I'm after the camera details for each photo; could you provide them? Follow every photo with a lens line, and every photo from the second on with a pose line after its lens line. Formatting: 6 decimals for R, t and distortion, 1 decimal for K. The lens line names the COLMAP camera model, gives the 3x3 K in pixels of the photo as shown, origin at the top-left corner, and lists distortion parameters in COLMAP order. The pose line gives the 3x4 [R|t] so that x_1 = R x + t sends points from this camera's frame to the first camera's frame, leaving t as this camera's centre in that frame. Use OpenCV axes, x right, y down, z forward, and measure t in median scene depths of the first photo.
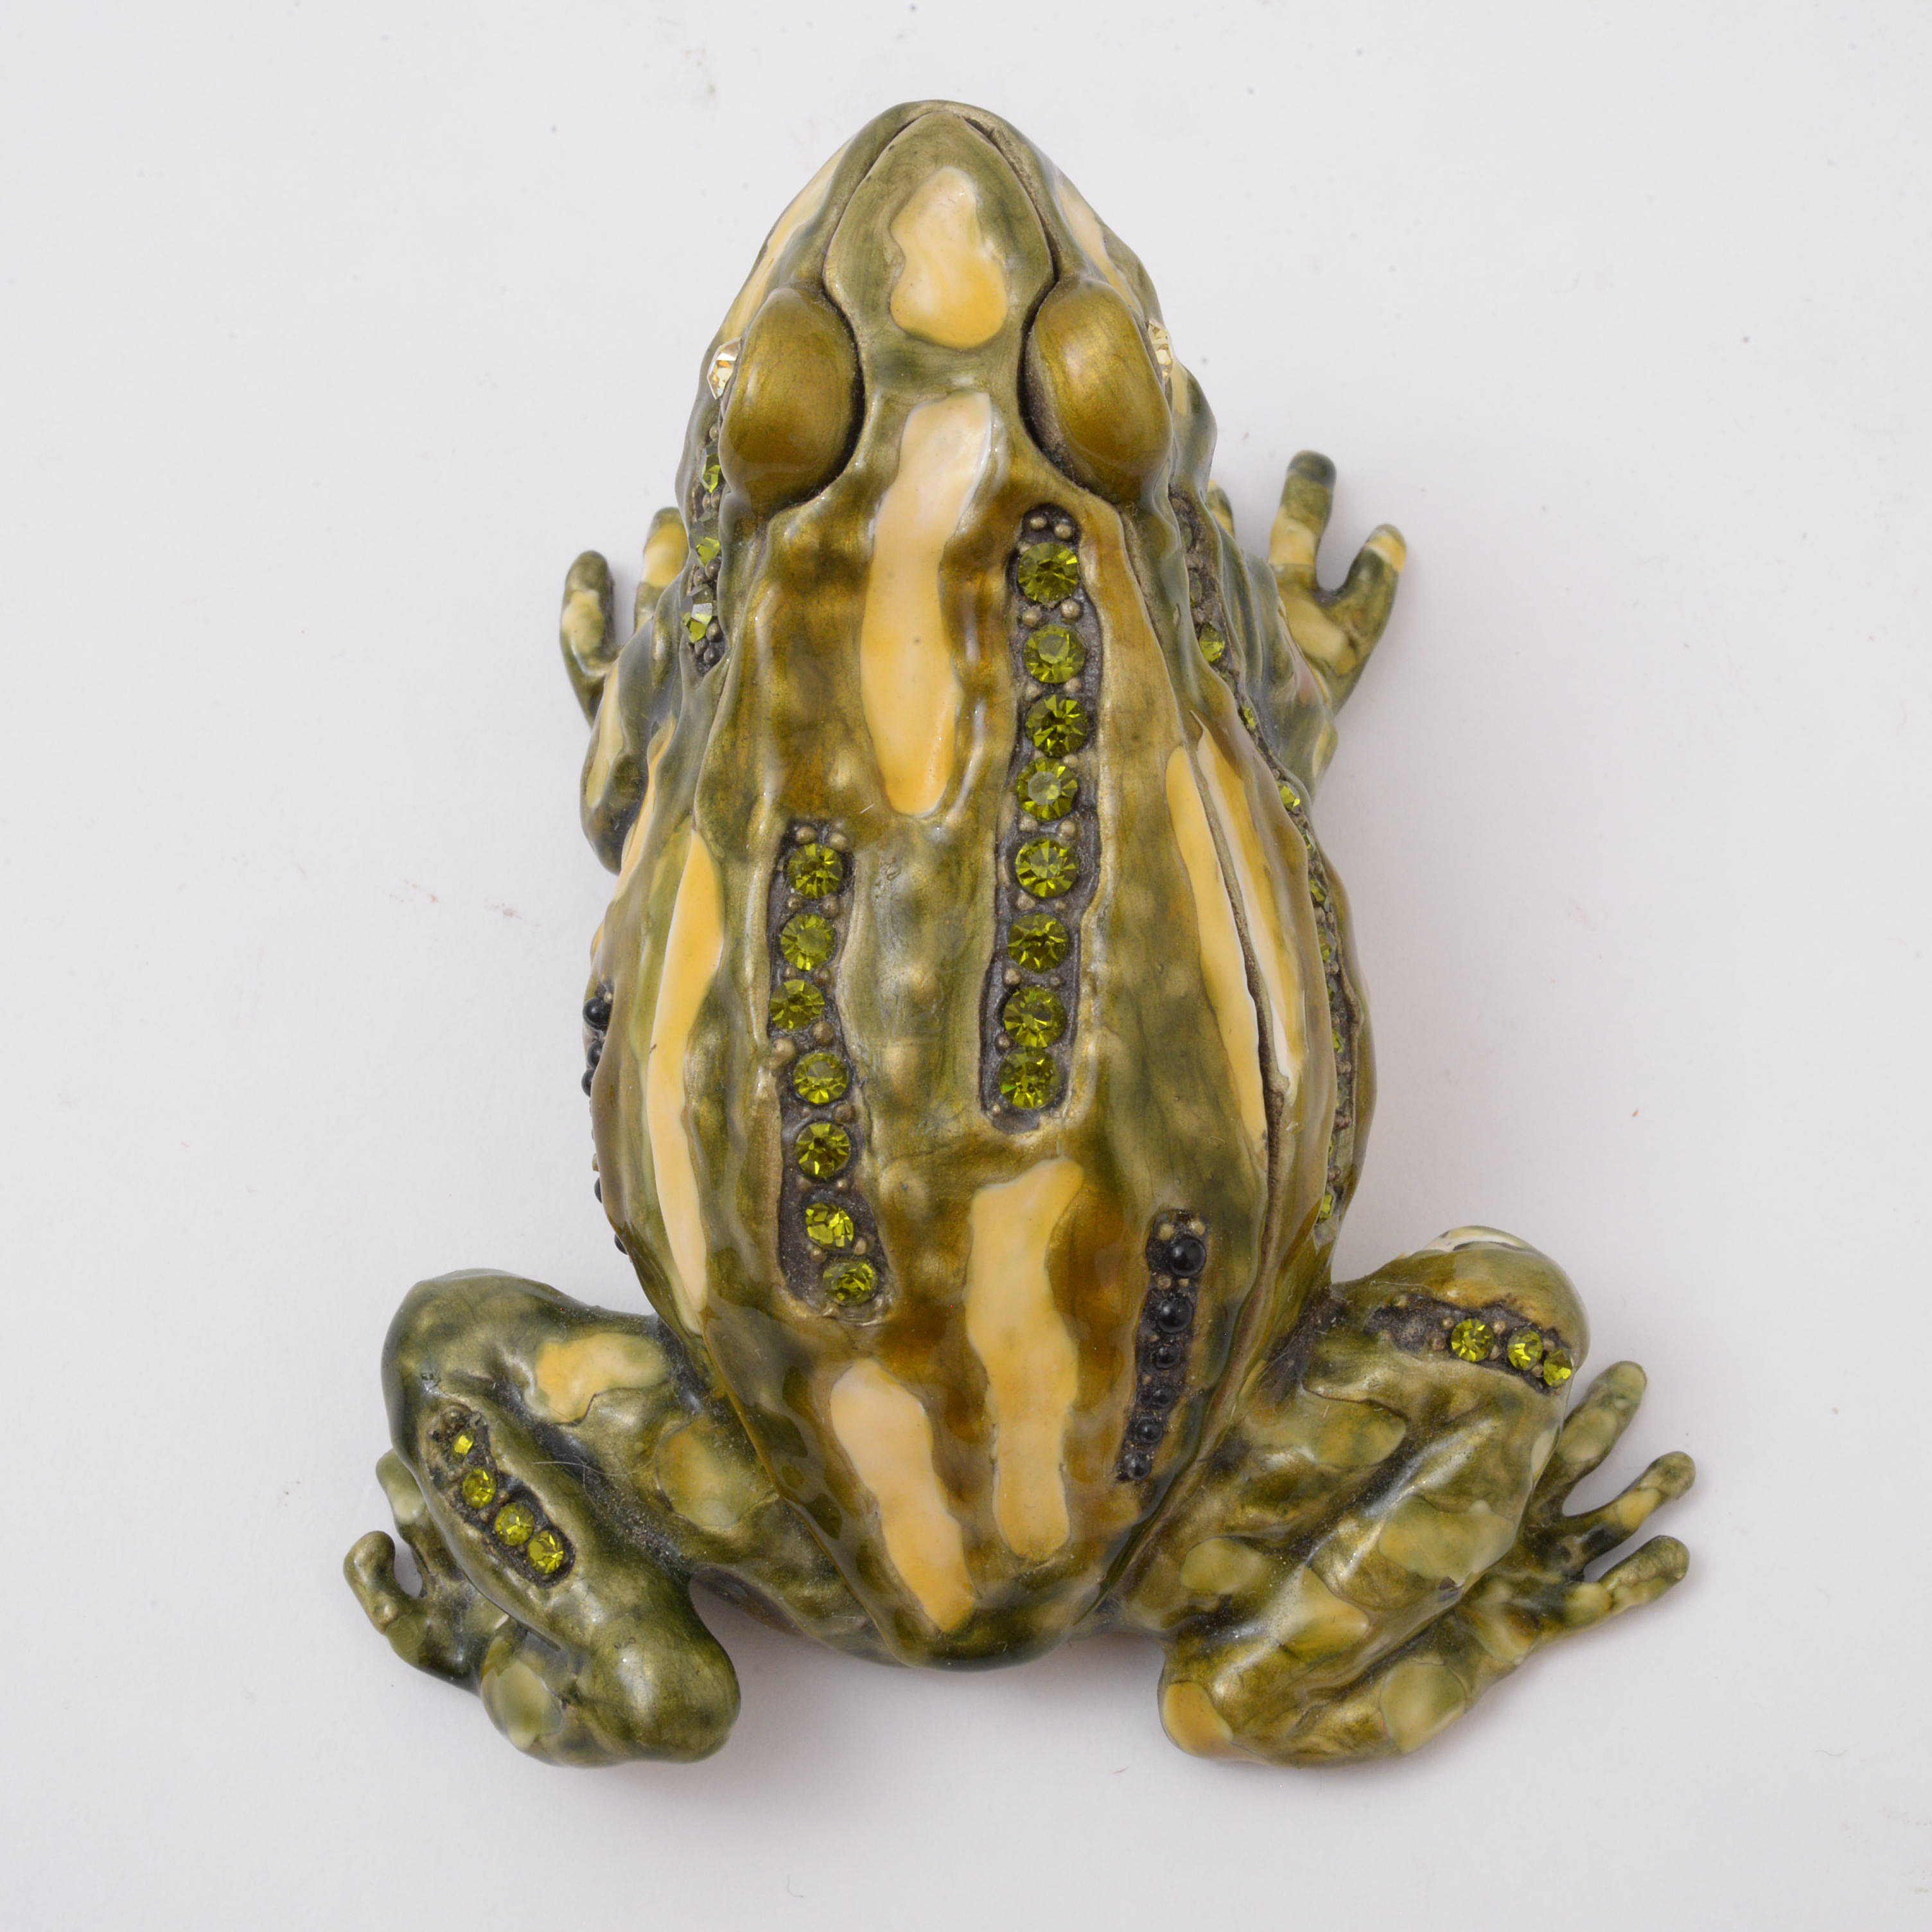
lens RADIAL K [[5104.5, 0, 966.0], [0, 5104.5, 966.0], [0, 0, 1]] dist [-0.055527, -0.622006]
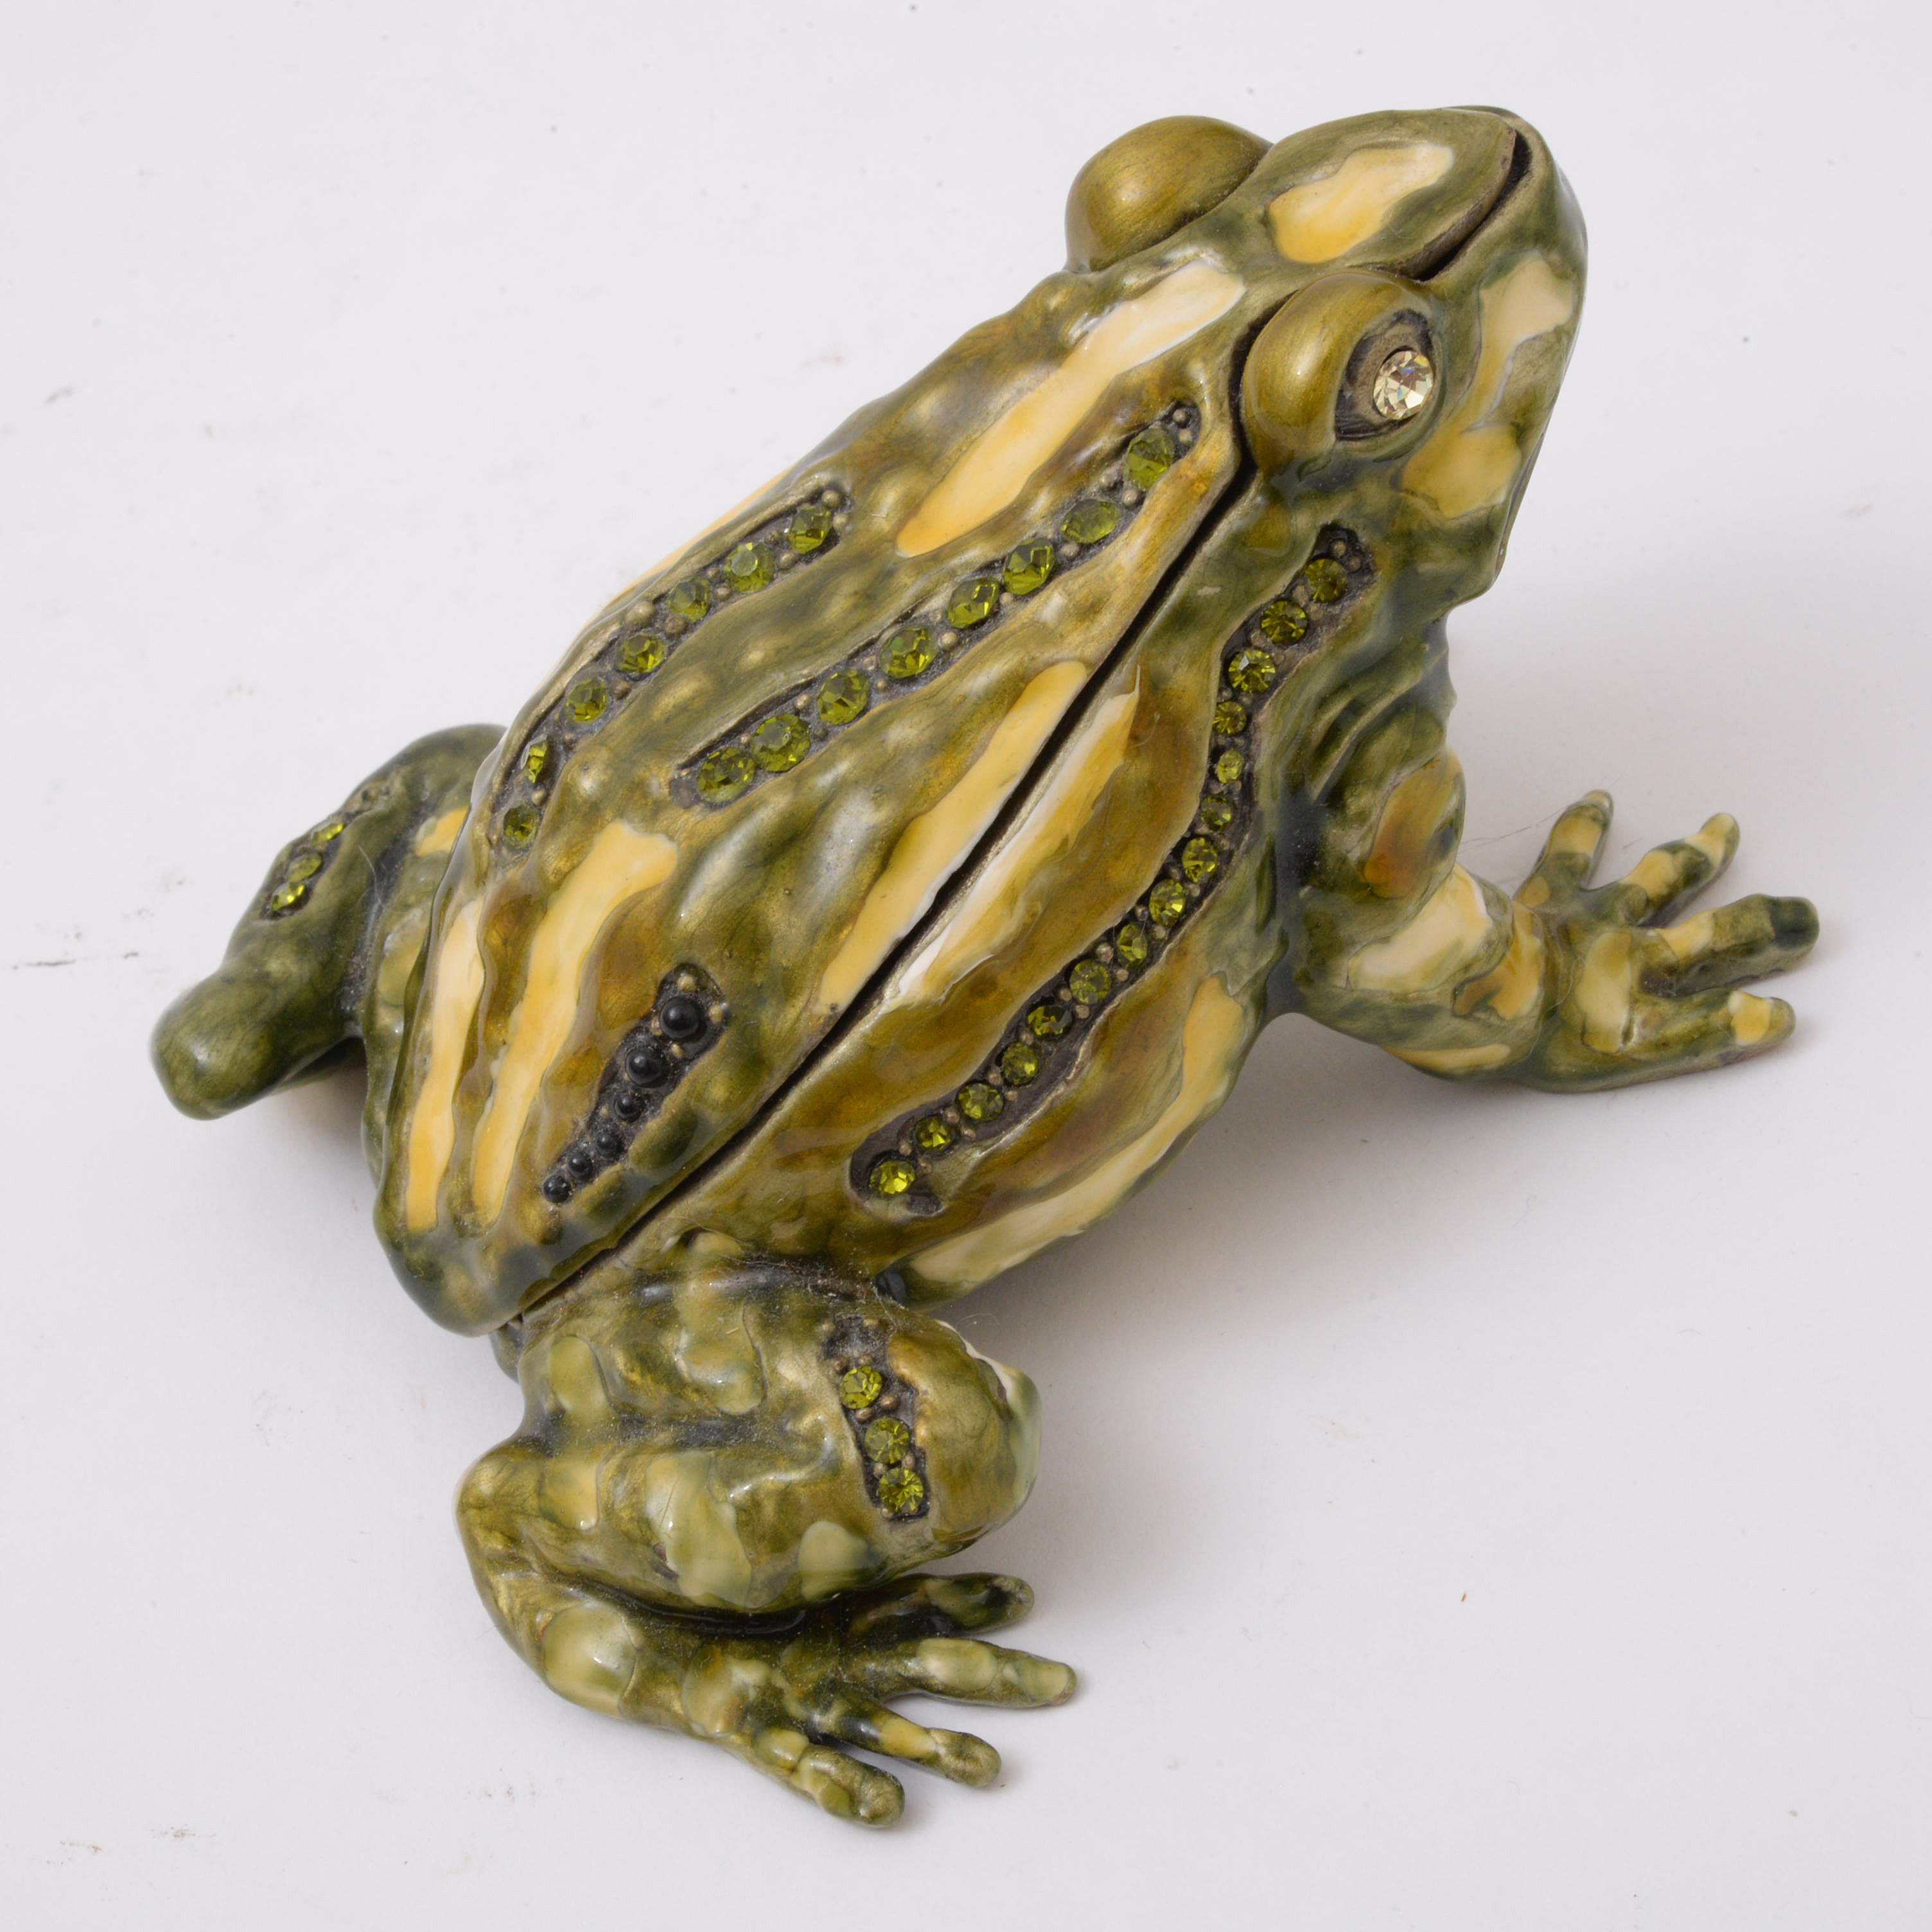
lens RADIAL K [[5104.5, 0, 966.0], [0, 5104.5, 966.0], [0, 0, 1]] dist [-0.055527, -0.622006]
pose [[0.452277, 0.611278, -0.649449, 0.652996], [-0.748200, 0.656381, 0.096754, -0.078080], [0.485430, 0.442158, 0.754224, 0.289002]]
